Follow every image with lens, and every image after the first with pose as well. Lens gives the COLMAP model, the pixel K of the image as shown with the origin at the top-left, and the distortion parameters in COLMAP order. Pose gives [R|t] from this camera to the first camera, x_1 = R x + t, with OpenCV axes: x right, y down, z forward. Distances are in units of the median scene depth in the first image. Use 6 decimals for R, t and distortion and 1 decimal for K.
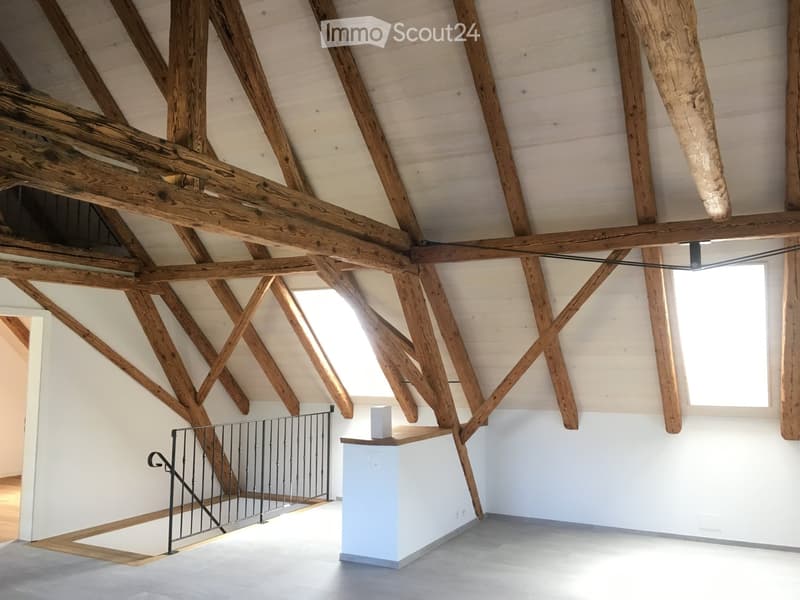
lens RADIAL K [[684.2, 0, 400.9], [0, 684.2, 295.8], [0, 0, 1]] dist [0.073807, -0.109179]
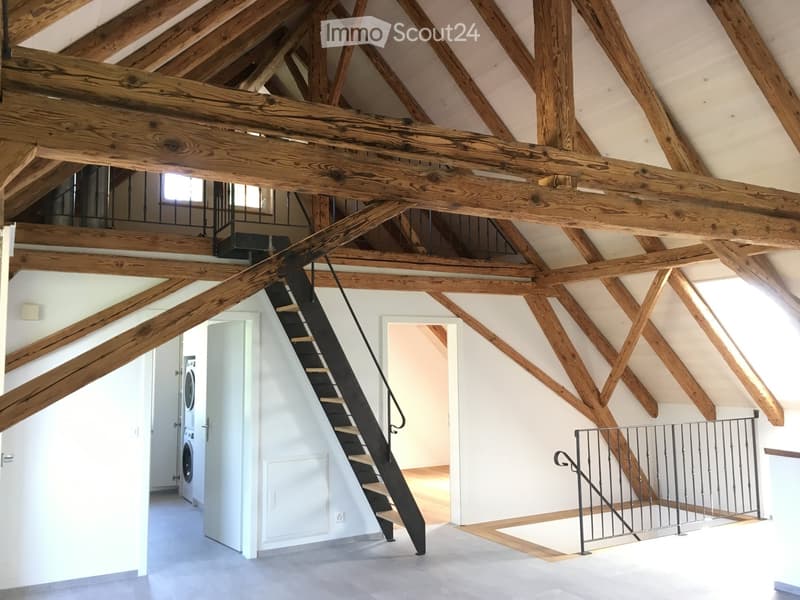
lens RADIAL K [[684.2, 0, 400.9], [0, 684.2, 295.8], [0, 0, 1]] dist [0.073807, -0.109179]
pose [[0.835993, -0.069613, -0.544306, 0.015788], [0.069348, 0.997371, -0.021046, 0.002244], [0.544340, -0.020152, 0.838623, 0.022815]]
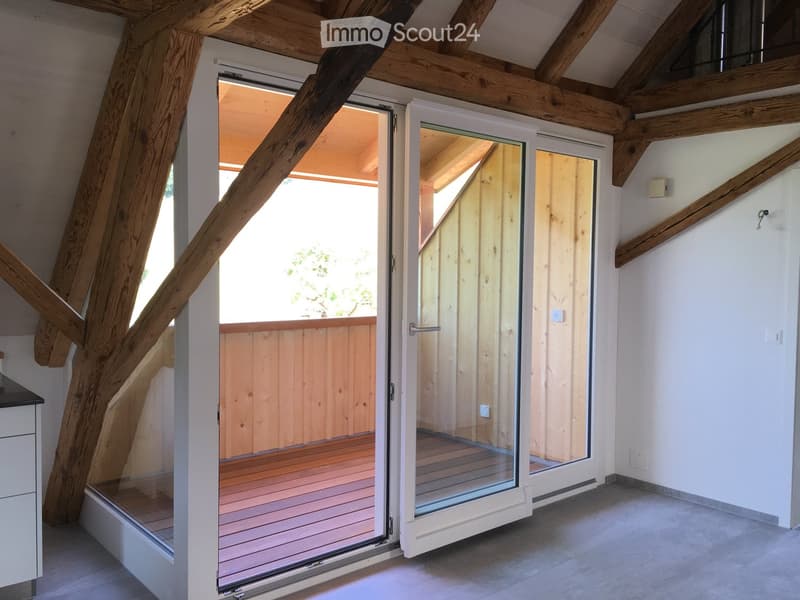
lens RADIAL K [[684.2, 0, 400.9], [0, 684.2, 295.8], [0, 0, 1]] dist [0.073807, -0.109179]
pose [[-0.378200, 0.030549, -0.925220, -0.021875], [0.078008, 0.996952, 0.001031, 0.066319], [0.922431, -0.071785, -0.379430, 0.500059]]
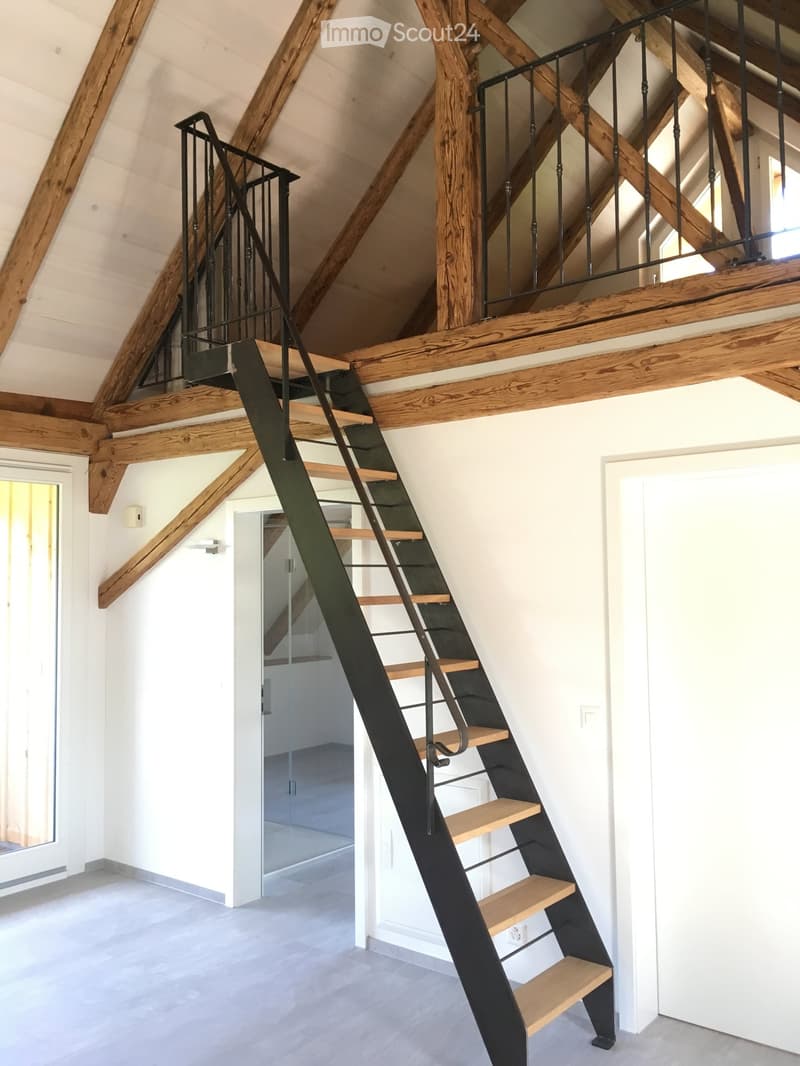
lens RADIAL K [[911.7, 0, 400.0], [0, 911.7, 533.0], [0, 0, 1]] dist [0.073807, -0.109179]
pose [[-0.193815, -0.056159, -0.979429, -0.022691], [0.105937, 0.991324, -0.077805, 0.081826], [0.975302, -0.118838, -0.186184, 0.887721]]
